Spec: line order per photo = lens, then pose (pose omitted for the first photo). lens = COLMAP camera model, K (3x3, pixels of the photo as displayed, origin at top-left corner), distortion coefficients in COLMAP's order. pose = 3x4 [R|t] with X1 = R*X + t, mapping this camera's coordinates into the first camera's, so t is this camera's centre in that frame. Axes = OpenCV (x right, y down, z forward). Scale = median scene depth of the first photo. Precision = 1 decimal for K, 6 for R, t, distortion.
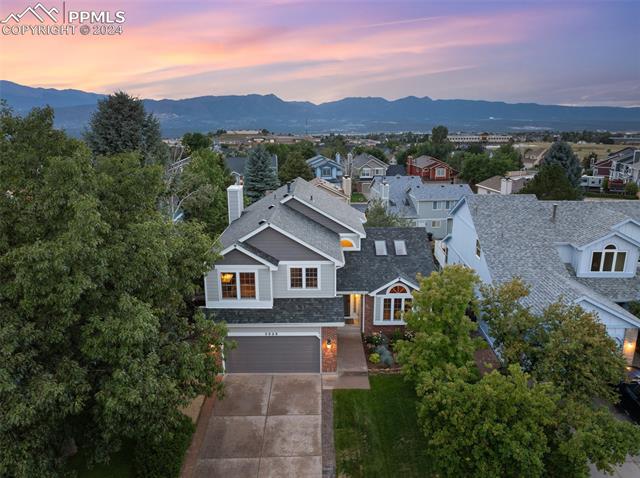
lens RADIAL K [[451.7, 0, 328.3], [0, 451.7, 239.0], [0, 0, 1]] dist [-0.035384, -0.001582]
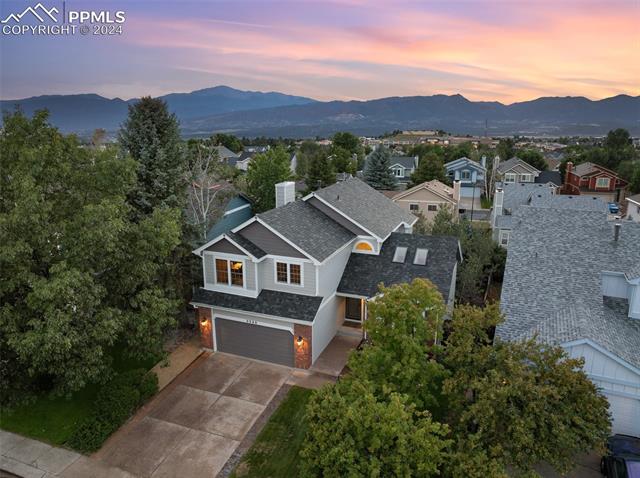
lens RADIAL K [[451.7, 0, 328.3], [0, 451.7, 239.0], [0, 0, 1]] dist [-0.035384, -0.001582]
pose [[0.925345, 0.096075, -0.366751, 0.402546], [-0.096428, 0.995188, 0.017406, -0.018471], [0.366658, 0.019259, 0.930156, 0.075928]]
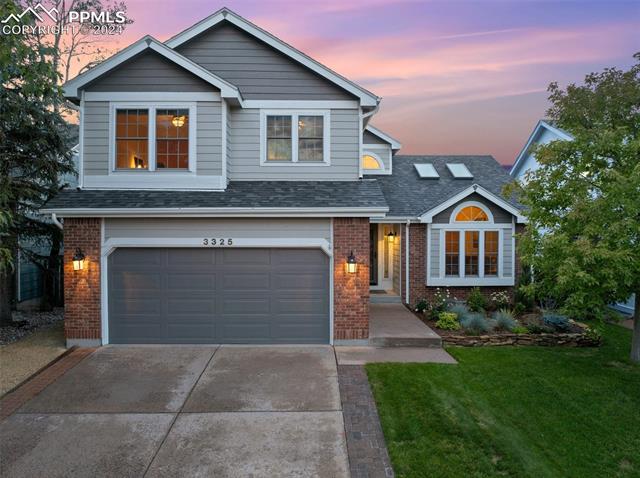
lens RADIAL K [[451.7, 0, 328.3], [0, 451.7, 239.0], [0, 0, 1]] dist [-0.035384, -0.001582]
pose [[0.999814, -0.000446, 0.019281, -0.028174], [0.004986, 0.971724, -0.236068, 0.305158], [-0.018630, 0.236120, 0.971545, 0.566072]]
